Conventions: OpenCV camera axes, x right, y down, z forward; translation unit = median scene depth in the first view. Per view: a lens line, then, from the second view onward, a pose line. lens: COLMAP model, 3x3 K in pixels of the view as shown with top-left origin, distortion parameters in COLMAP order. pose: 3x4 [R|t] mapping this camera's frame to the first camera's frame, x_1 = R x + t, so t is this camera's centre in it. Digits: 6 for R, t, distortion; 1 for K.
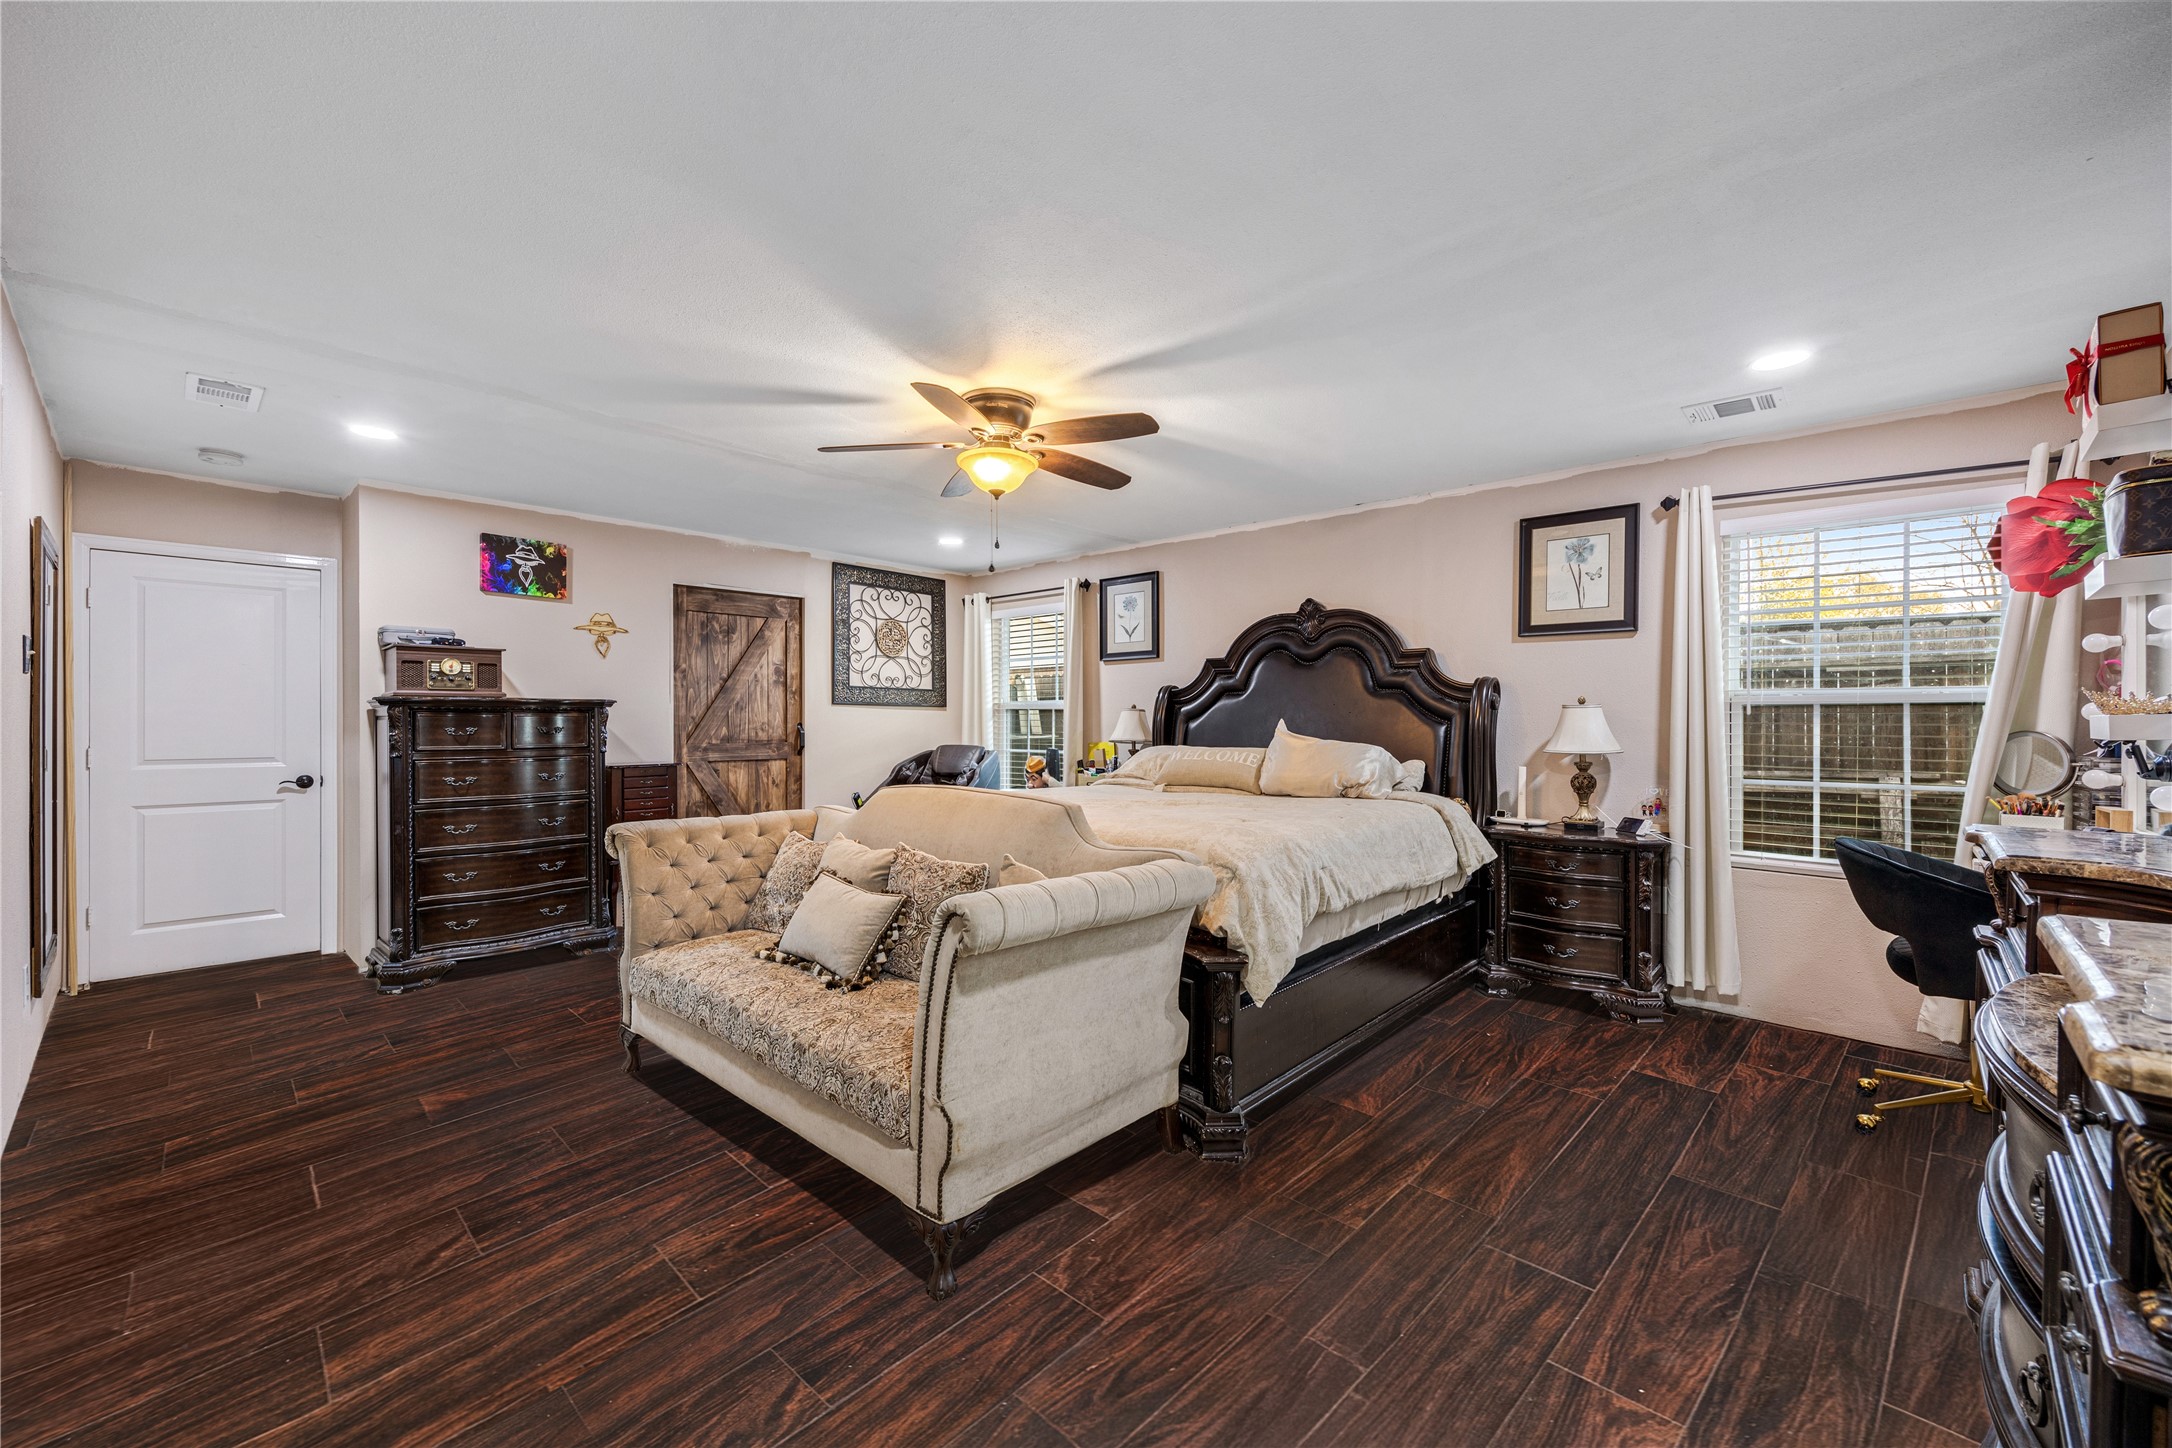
lens RADIAL K [[872.0, 0, 1085.4], [0, 872.0, 725.8], [0, 0, 1]] dist [-0.003963, 0.000182]
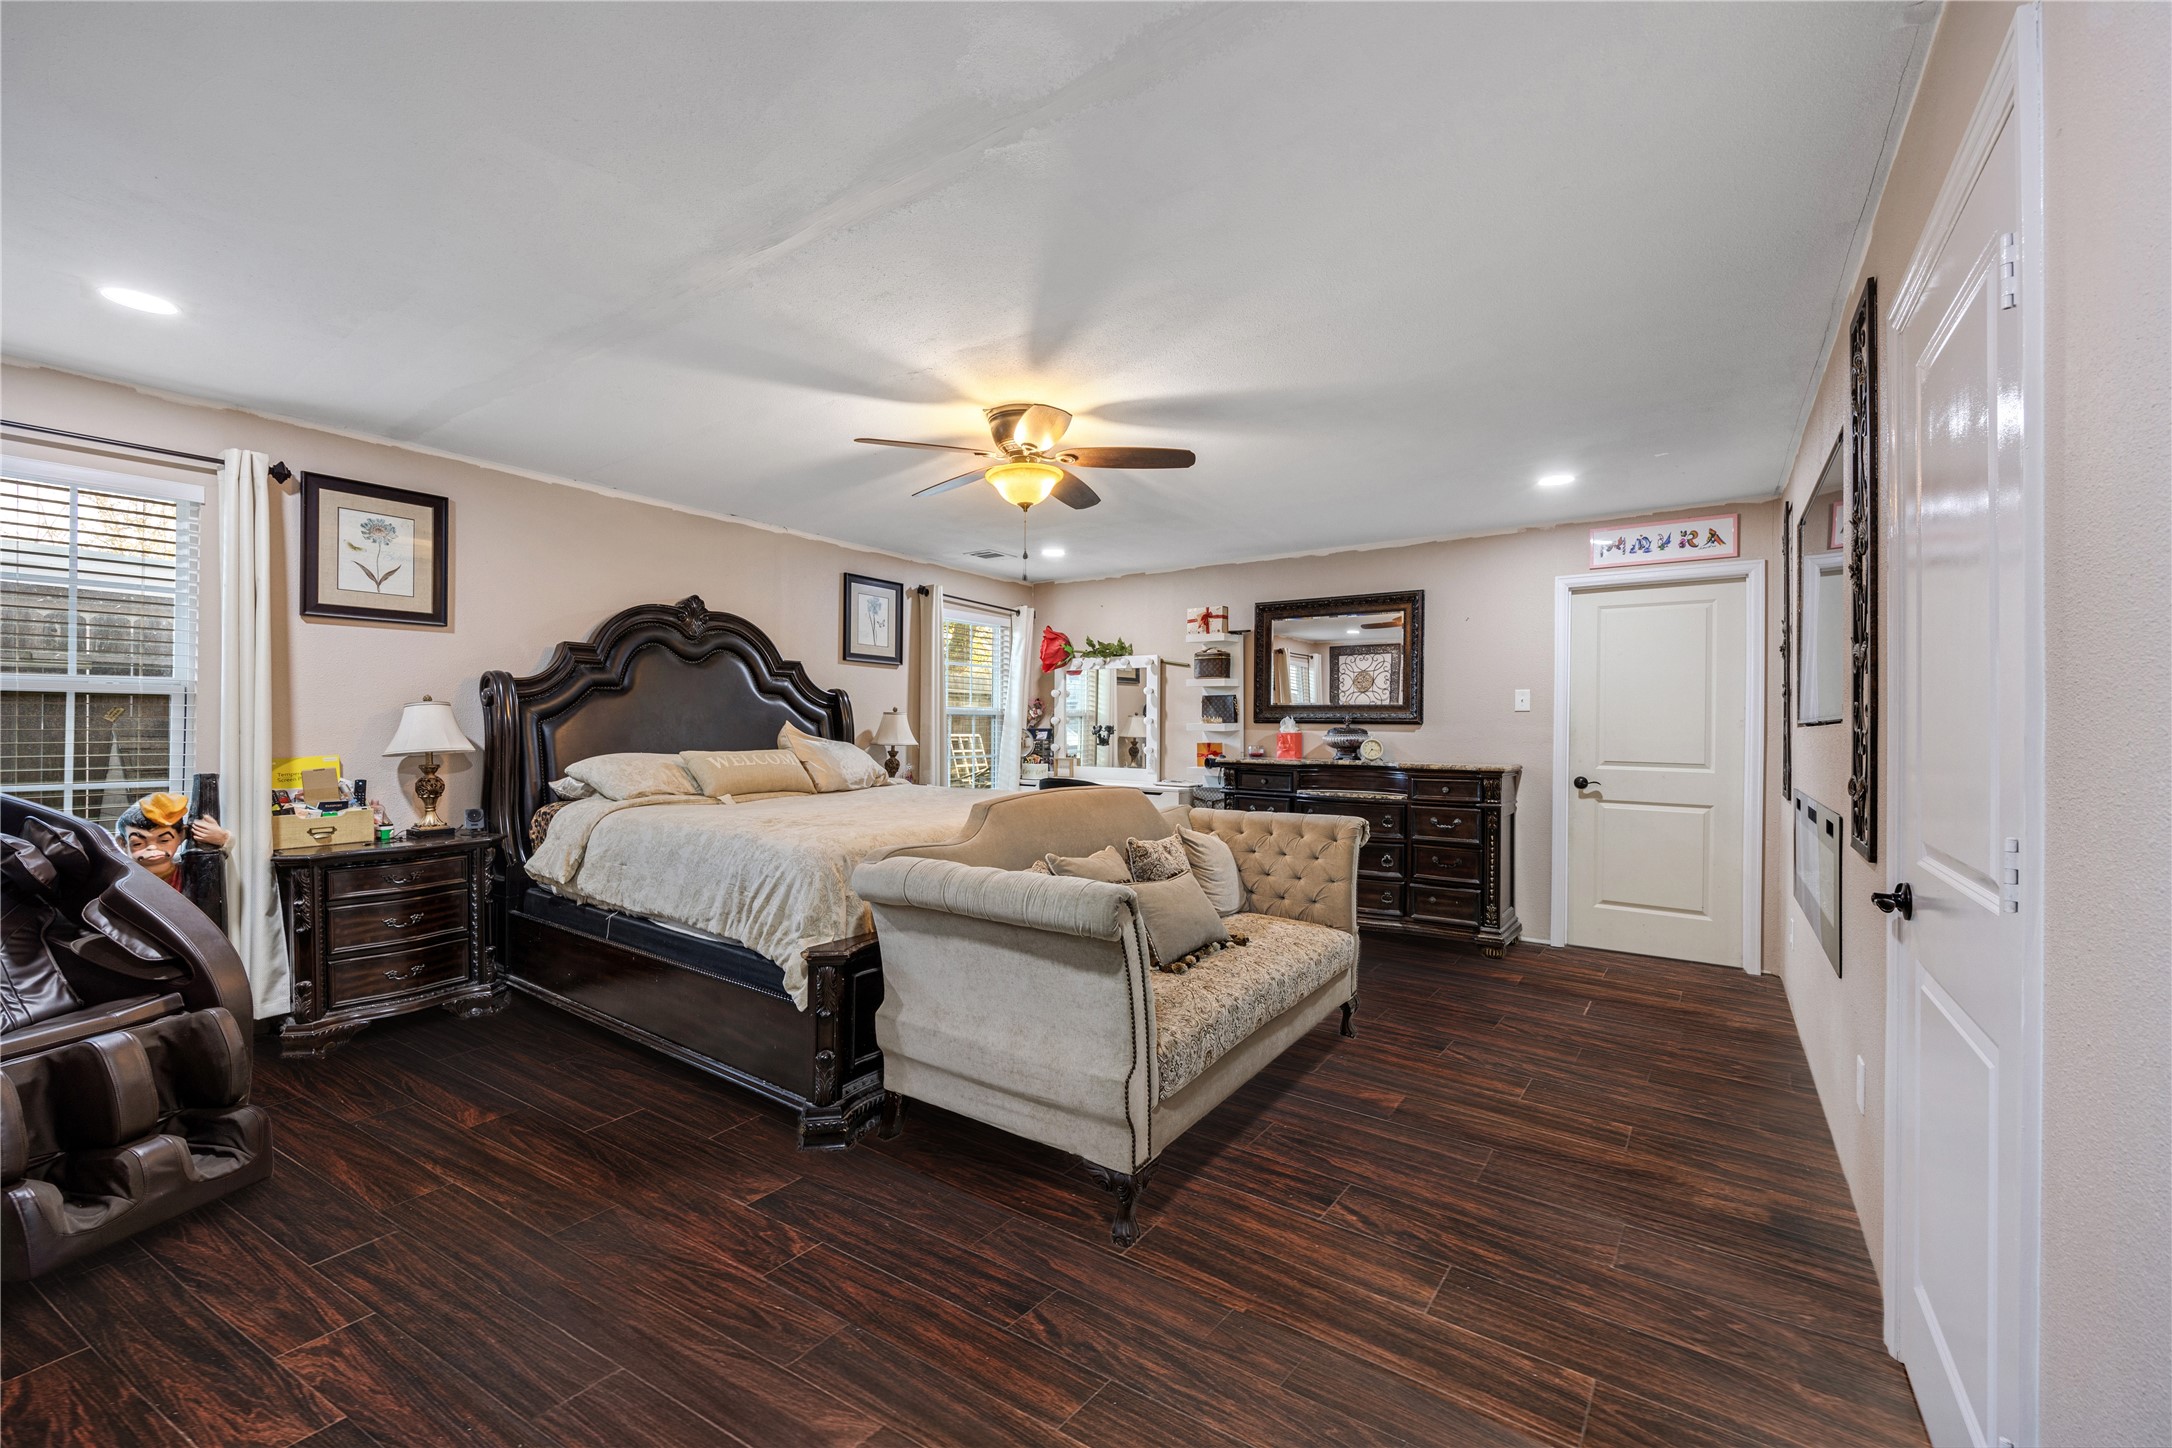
lens RADIAL K [[872.0, 0, 1086.1], [0, 872.0, 722.8], [0, 0, 1]] dist [-0.003963, 0.000182]
pose [[-0.136096, -0.002155, 0.990693, -0.752692], [-0.004062, 0.999990, 0.001618, -0.008880], [-0.990687, -0.003804, -0.136104, 0.702512]]
